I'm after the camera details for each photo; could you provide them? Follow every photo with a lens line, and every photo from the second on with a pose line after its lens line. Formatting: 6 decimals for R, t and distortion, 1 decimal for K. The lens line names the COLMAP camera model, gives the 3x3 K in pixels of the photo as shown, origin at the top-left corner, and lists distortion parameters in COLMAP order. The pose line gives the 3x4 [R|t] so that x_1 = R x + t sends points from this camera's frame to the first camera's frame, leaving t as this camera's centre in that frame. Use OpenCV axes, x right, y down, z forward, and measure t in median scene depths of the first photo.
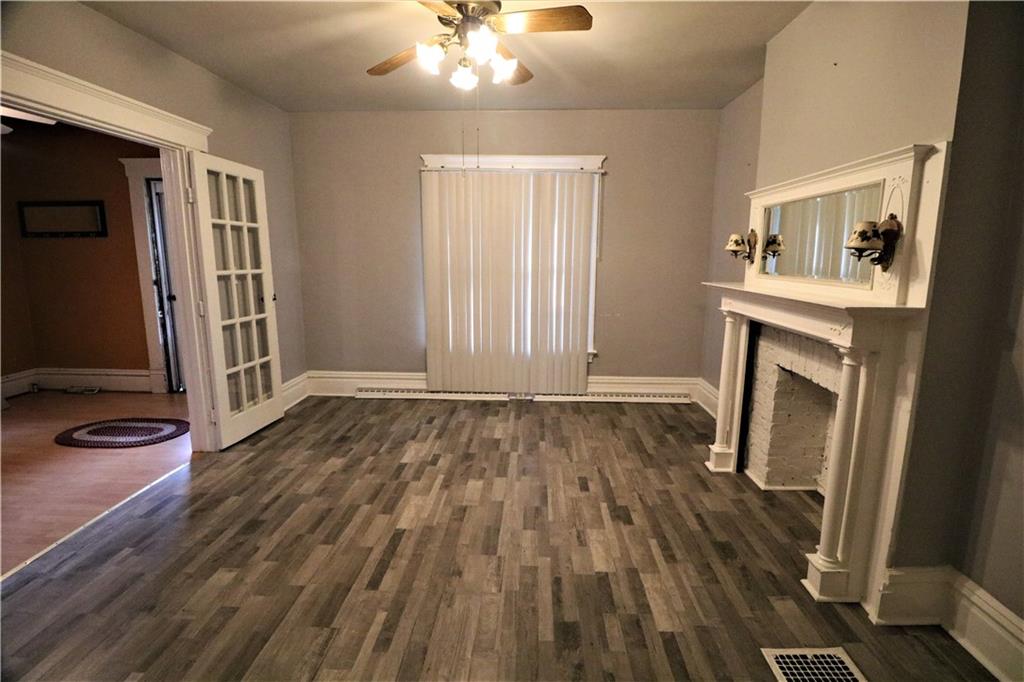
lens RADIAL K [[483.7, 0, 515.8], [0, 483.7, 339.5], [0, 0, 1]] dist [-0.018079, -0.003394]
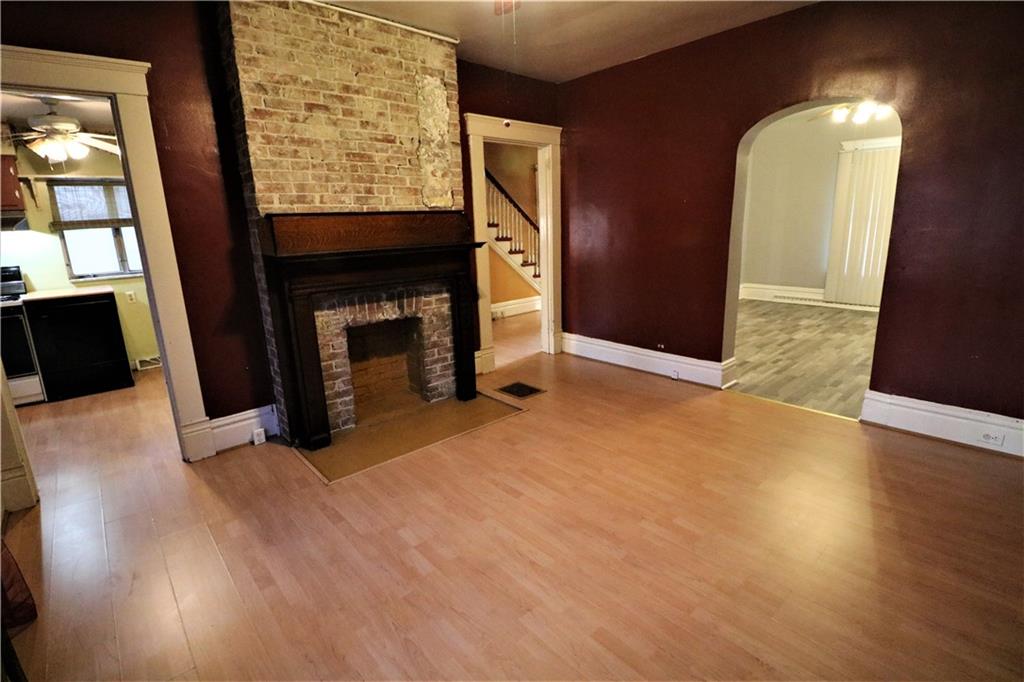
lens RADIAL K [[483.7, 0, 518.0], [0, 483.7, 340.3], [0, 0, 1]] dist [-0.018079, -0.003394]
pose [[0.702889, 0.136879, -0.698005, 0.207660], [-0.075810, 0.990136, 0.117826, 0.124104], [0.707248, -0.029903, 0.706332, -0.731528]]
